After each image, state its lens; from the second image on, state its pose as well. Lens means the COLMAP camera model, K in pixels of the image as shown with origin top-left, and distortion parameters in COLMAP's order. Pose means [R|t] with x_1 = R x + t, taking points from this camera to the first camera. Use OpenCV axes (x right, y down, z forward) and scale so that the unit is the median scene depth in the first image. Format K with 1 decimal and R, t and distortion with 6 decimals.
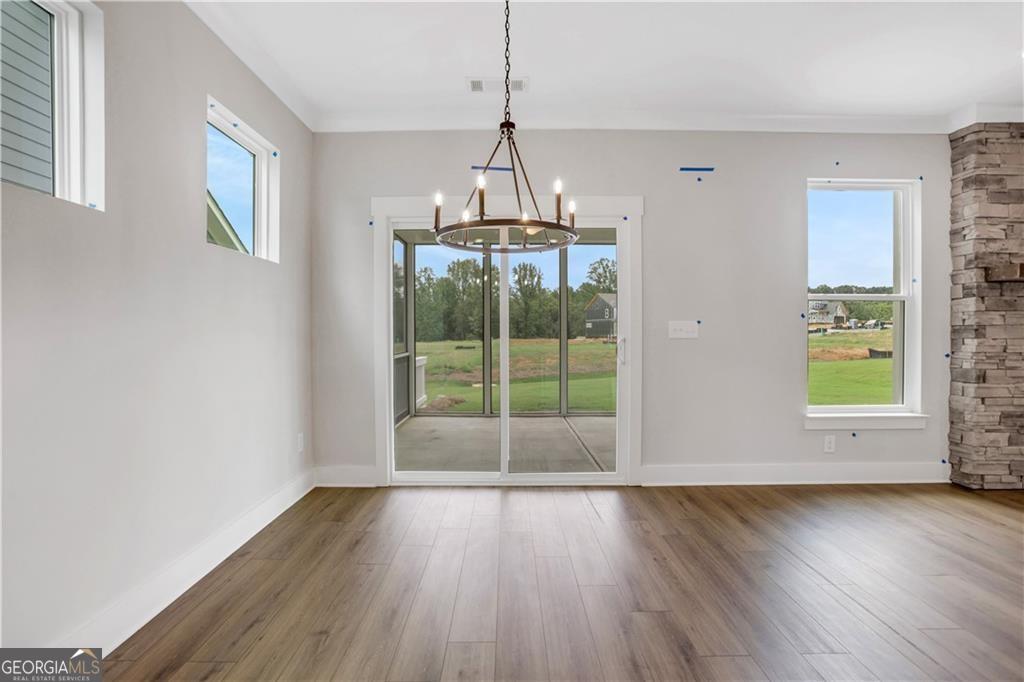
lens RADIAL K [[495.7, 0, 511.6], [0, 495.7, 338.8], [0, 0, 1]] dist [-0.017791, 0.003034]
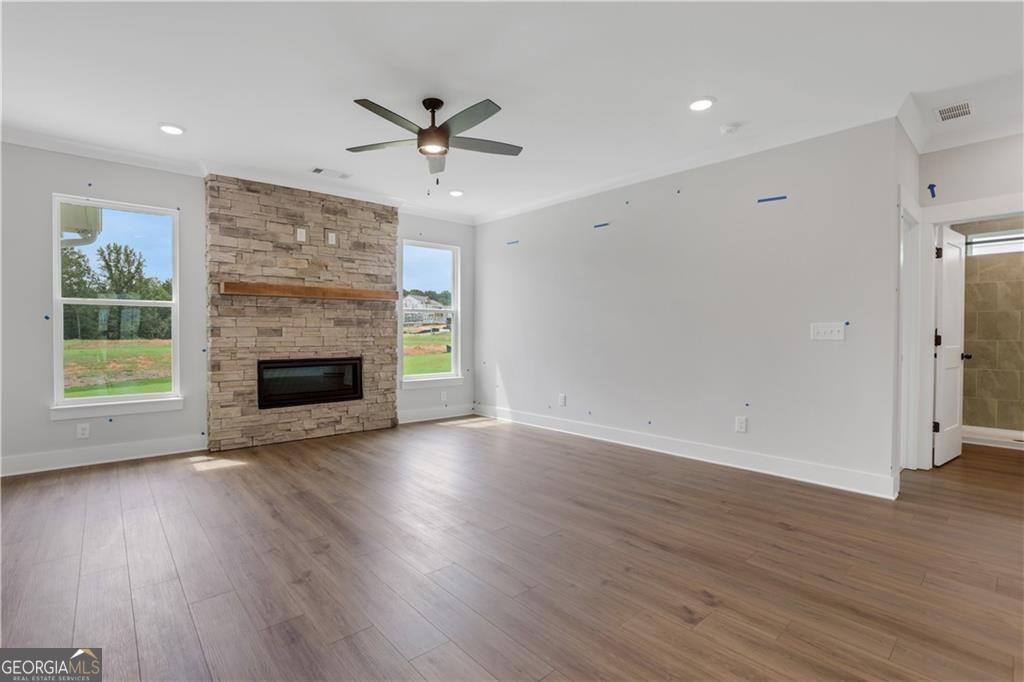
lens RADIAL K [[495.7, 0, 516.5], [0, 495.7, 336.3], [0, 0, 1]] dist [-0.017791, 0.003034]
pose [[0.766055, -0.005395, 0.642752, 0.690274], [0.007939, 0.999968, -0.001069, 0.004931], [-0.642726, 0.005922, 0.766073, -0.514912]]
